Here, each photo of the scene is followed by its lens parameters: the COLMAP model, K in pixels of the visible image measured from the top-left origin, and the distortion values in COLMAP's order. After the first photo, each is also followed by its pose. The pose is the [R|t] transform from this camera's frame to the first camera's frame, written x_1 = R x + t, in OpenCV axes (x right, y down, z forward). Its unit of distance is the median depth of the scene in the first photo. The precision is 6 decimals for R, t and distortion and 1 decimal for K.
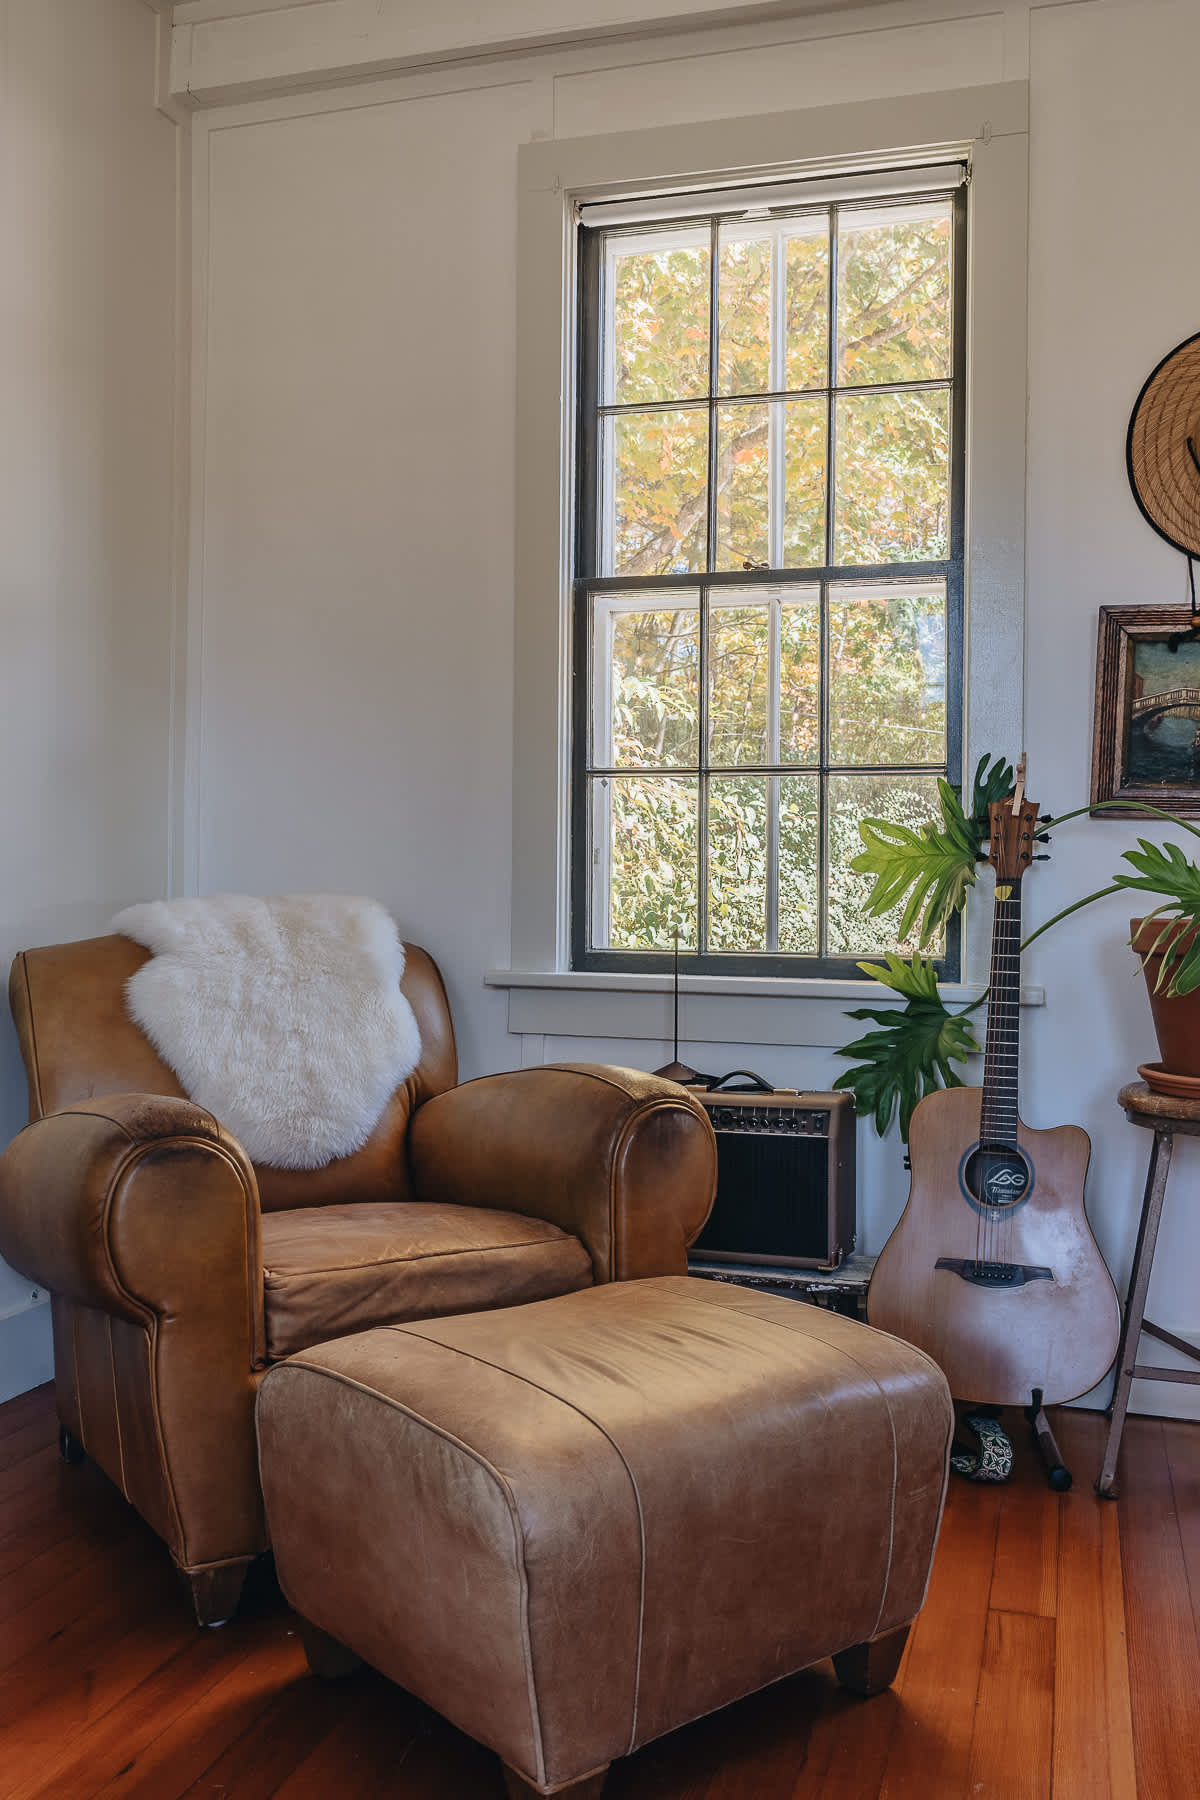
lens RADIAL K [[1551.9, 0, 603.7], [0, 1551.9, 885.3], [0, 0, 1]] dist [-0.007648, -0.002459]
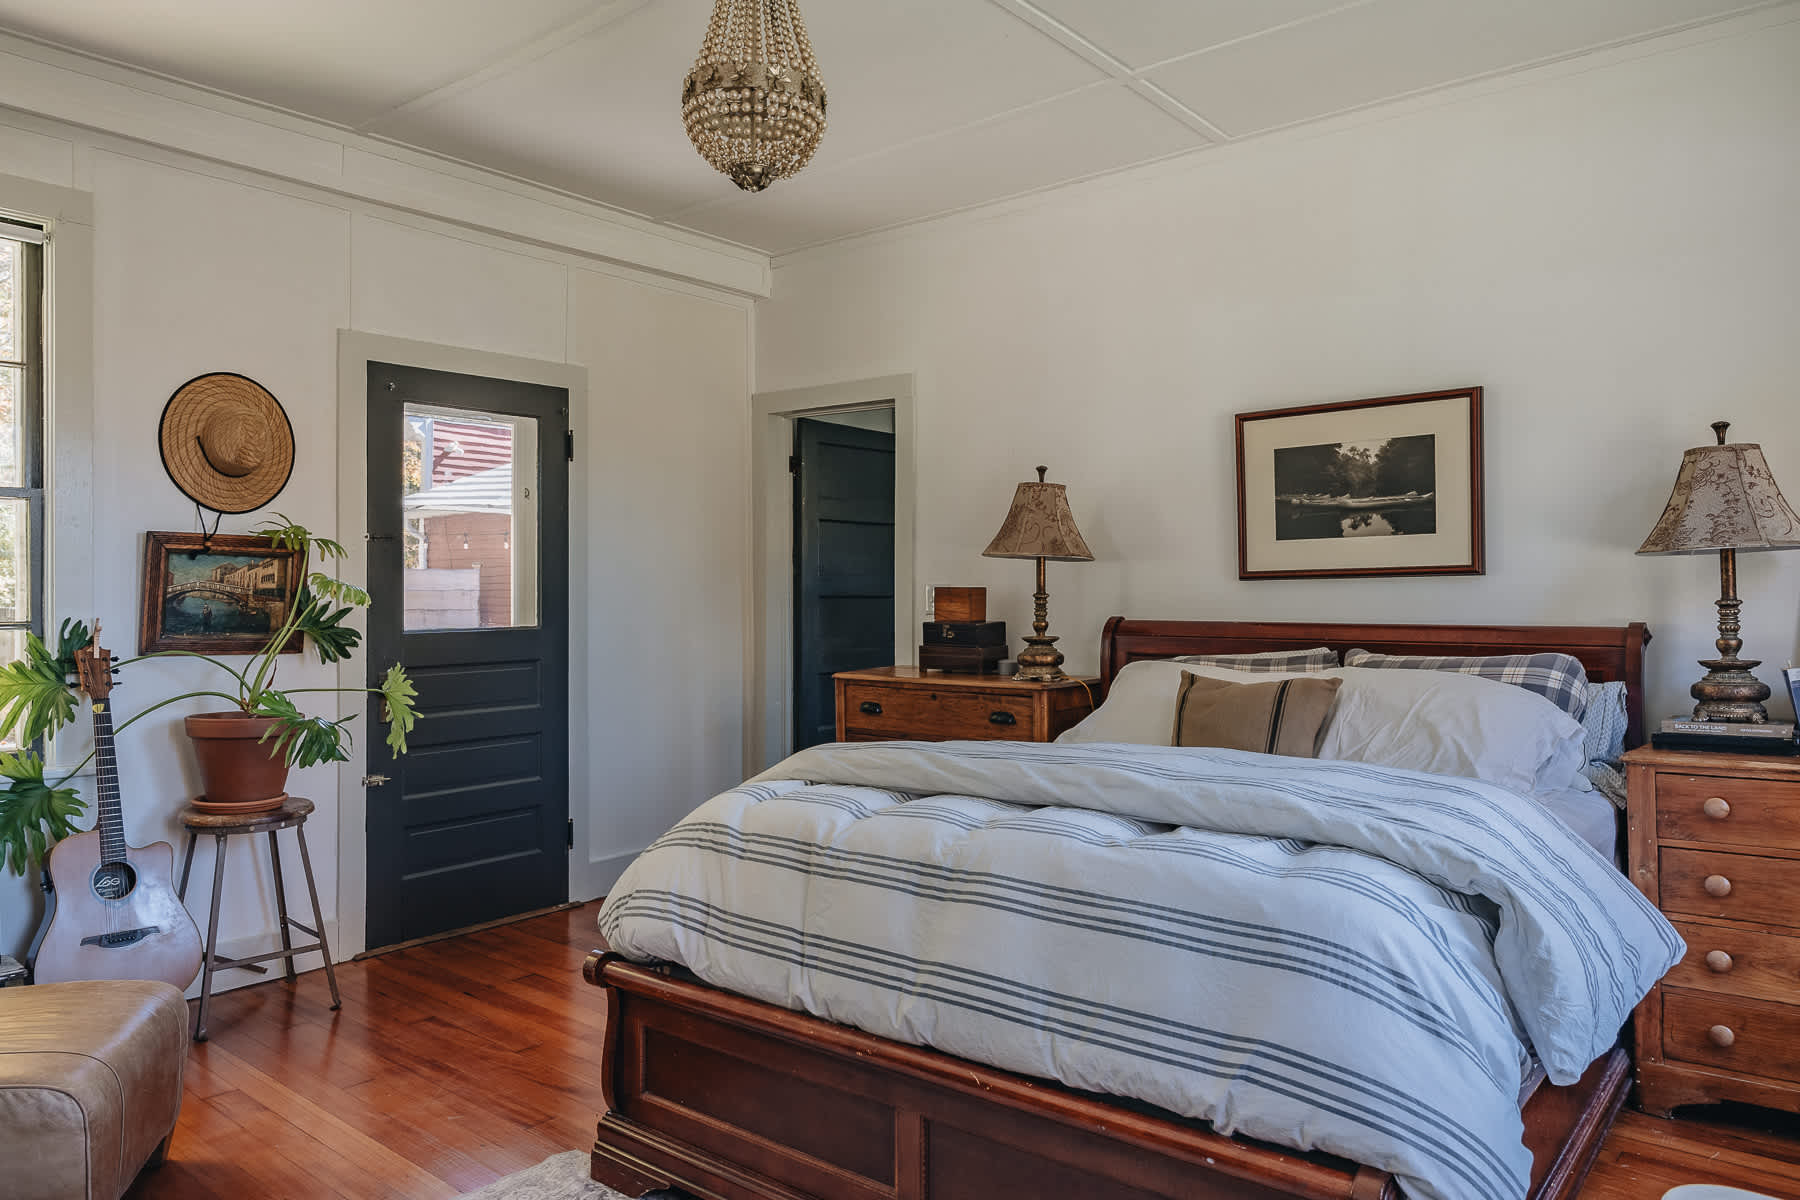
lens RADIAL K [[1206.1, 0, 906.6], [0, 1206.1, 594.0], [0, 0, 1]] dist [0.008168, 0.002665]
pose [[0.408791, -0.010492, 0.912568, -0.542313], [-0.003182, 0.999911, 0.012921, -0.130991], [-0.912622, -0.008186, 0.408721, -0.288318]]
